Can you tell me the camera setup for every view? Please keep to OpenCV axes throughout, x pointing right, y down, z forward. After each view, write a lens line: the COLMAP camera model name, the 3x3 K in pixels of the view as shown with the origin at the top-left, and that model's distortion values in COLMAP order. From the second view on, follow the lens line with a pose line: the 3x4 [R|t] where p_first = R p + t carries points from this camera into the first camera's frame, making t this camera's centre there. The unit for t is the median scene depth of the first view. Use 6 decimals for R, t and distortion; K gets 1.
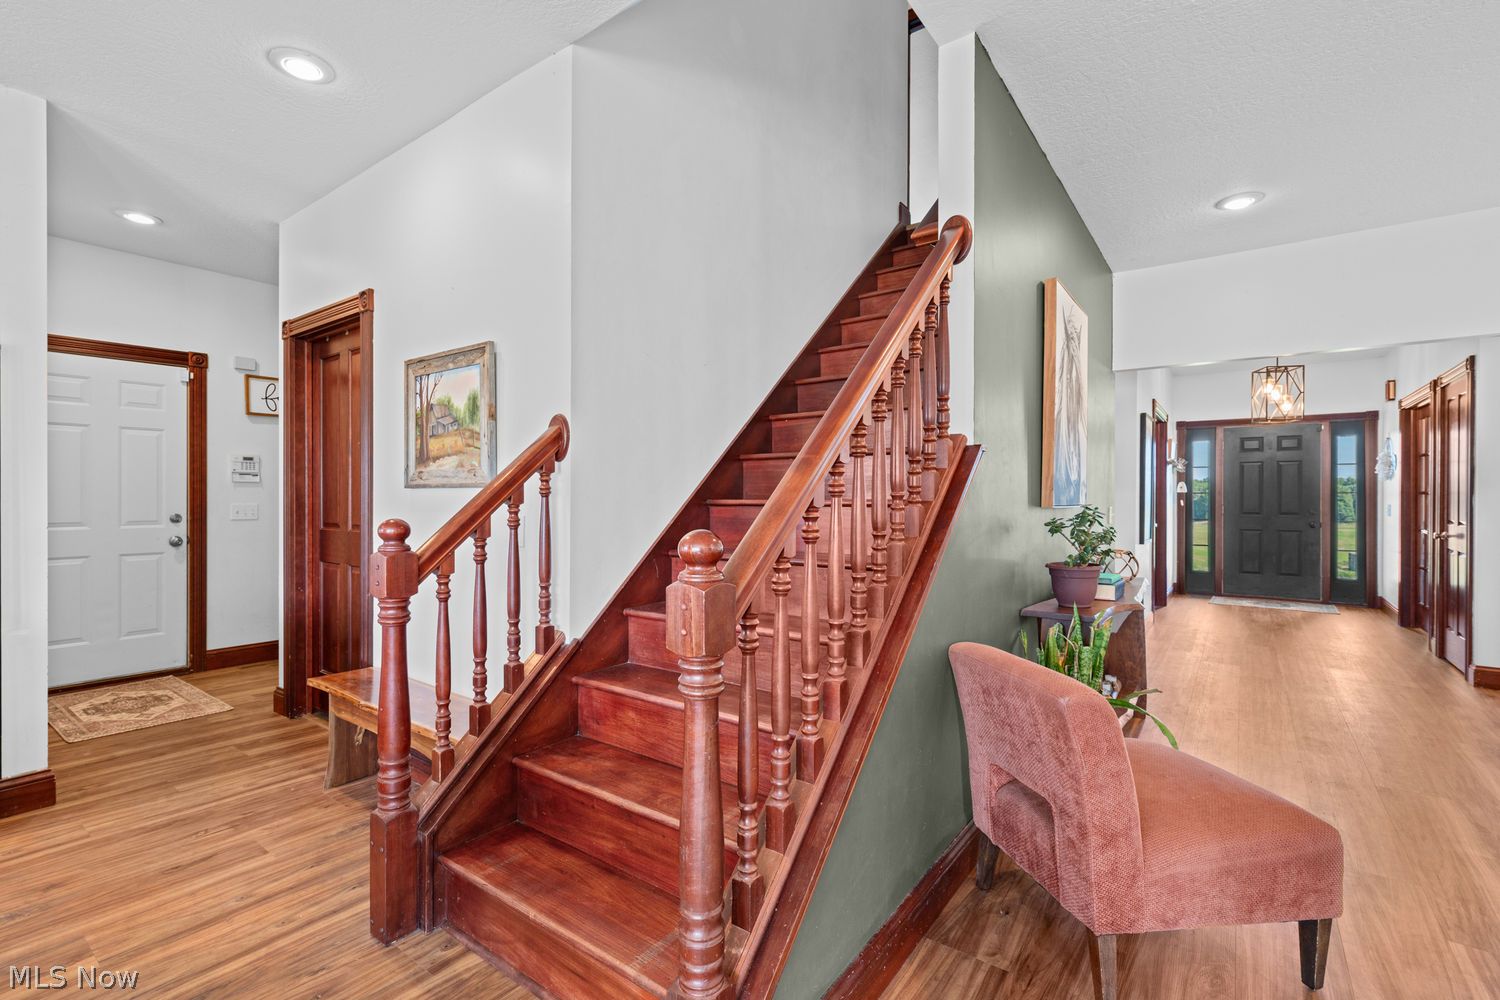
lens RADIAL K [[663.7, 0, 750.0], [0, 663.7, 500.0], [0, 0, 1]] dist [0.000540, 0.000174]
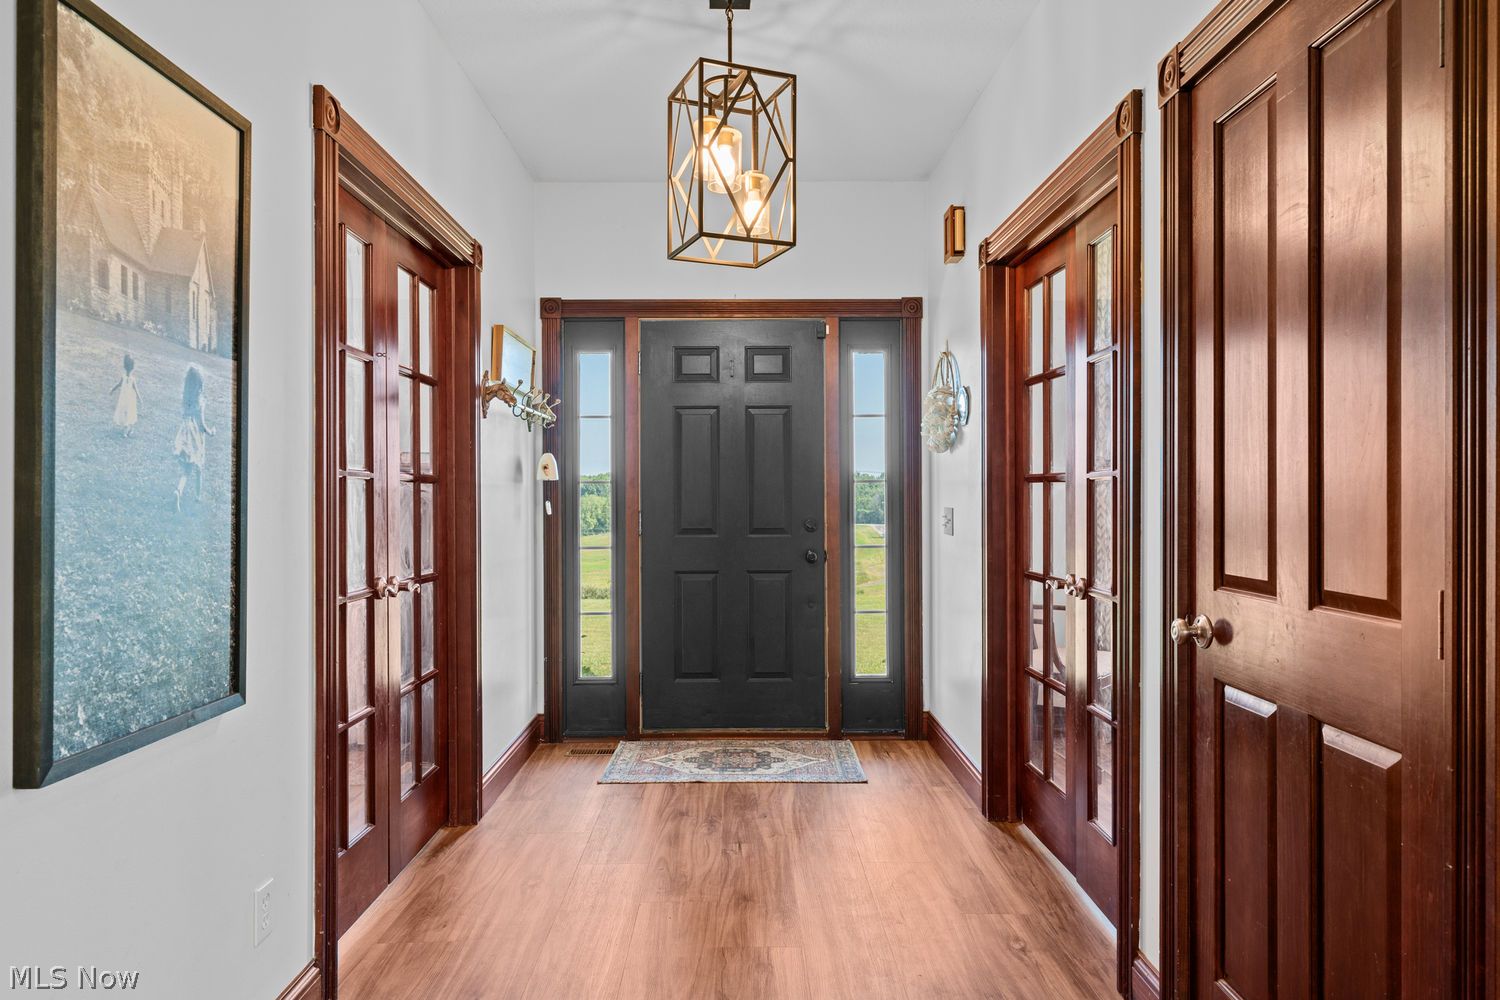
lens RADIAL K [[999.0, 0, 750.0], [0, 999.0, 500.0], [0, 0, 1]] dist [-0.000233, -0.000017]
pose [[0.795105, -0.008443, 0.606413, 0.427394], [0.007175, 0.999964, 0.004515, -0.002230], [-0.606429, 0.000762, 0.795137, 0.513572]]
